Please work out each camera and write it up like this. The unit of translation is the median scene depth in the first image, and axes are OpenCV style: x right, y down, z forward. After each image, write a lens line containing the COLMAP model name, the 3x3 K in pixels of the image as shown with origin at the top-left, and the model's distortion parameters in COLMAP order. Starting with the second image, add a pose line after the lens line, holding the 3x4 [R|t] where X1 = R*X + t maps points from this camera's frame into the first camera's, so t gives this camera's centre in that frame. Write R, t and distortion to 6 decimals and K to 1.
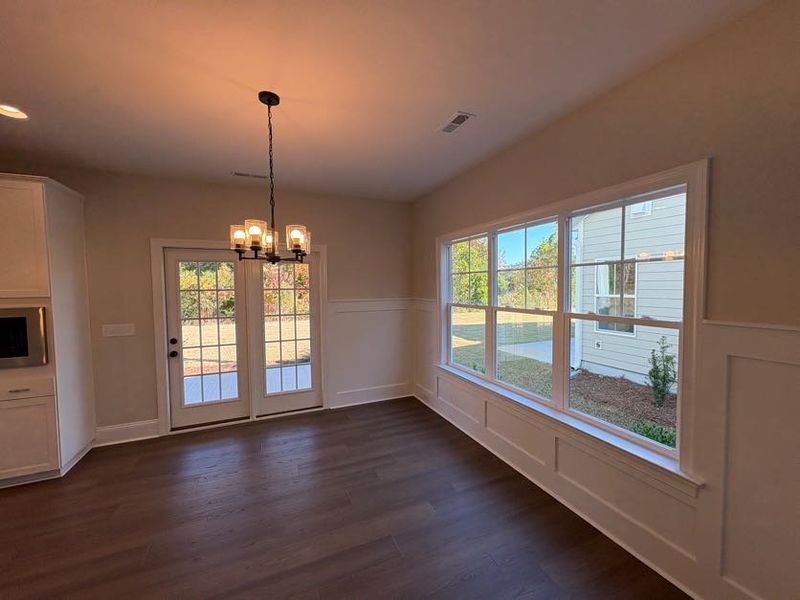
lens RADIAL K [[316.4, 0, 399.6], [0, 316.4, 300.3], [0, 0, 1]] dist [0.000028, 0.000118]
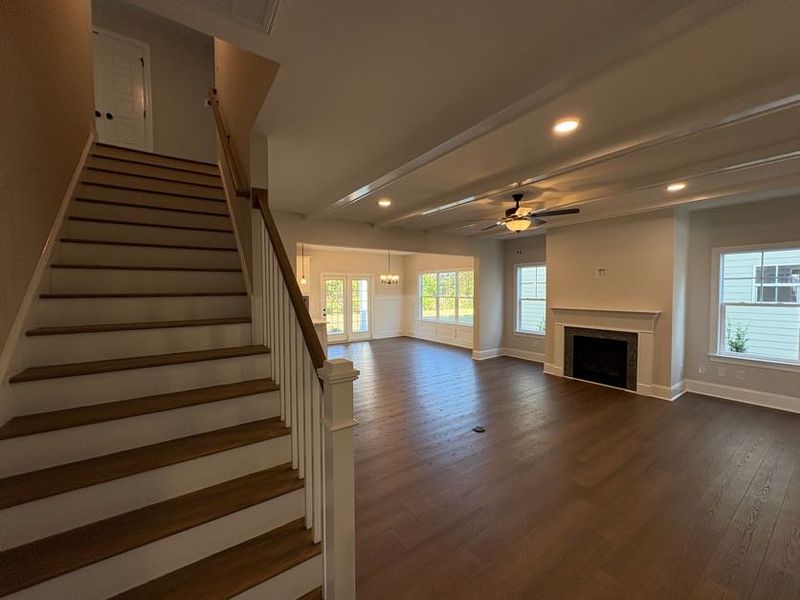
lens RADIAL K [[316.4, 0, 399.6], [0, 316.4, 300.3], [0, 0, 1]] dist [0.000028, 0.000118]
pose [[0.979149, -0.000287, 0.203141, -0.662018], [0.002753, 0.999926, -0.011861, 0.084988], [-0.203122, 0.012173, 0.979078, -1.835137]]
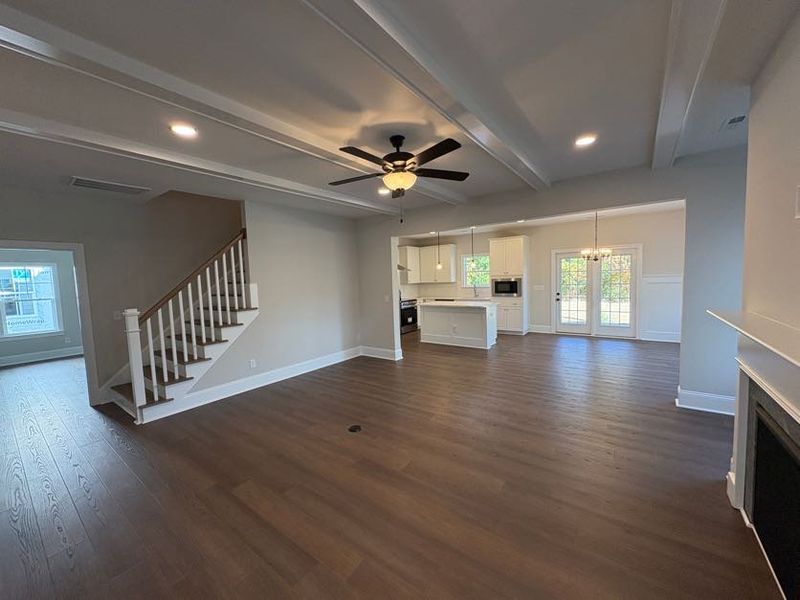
lens RADIAL K [[316.4, 0, 399.6], [0, 316.4, 300.3], [0, 0, 1]] dist [0.000028, 0.000118]
pose [[0.500474, 0.055949, -0.863942, 0.724309], [-0.008676, 0.998184, 0.059616, 0.050600], [0.865708, -0.022341, 0.500050, -1.193288]]
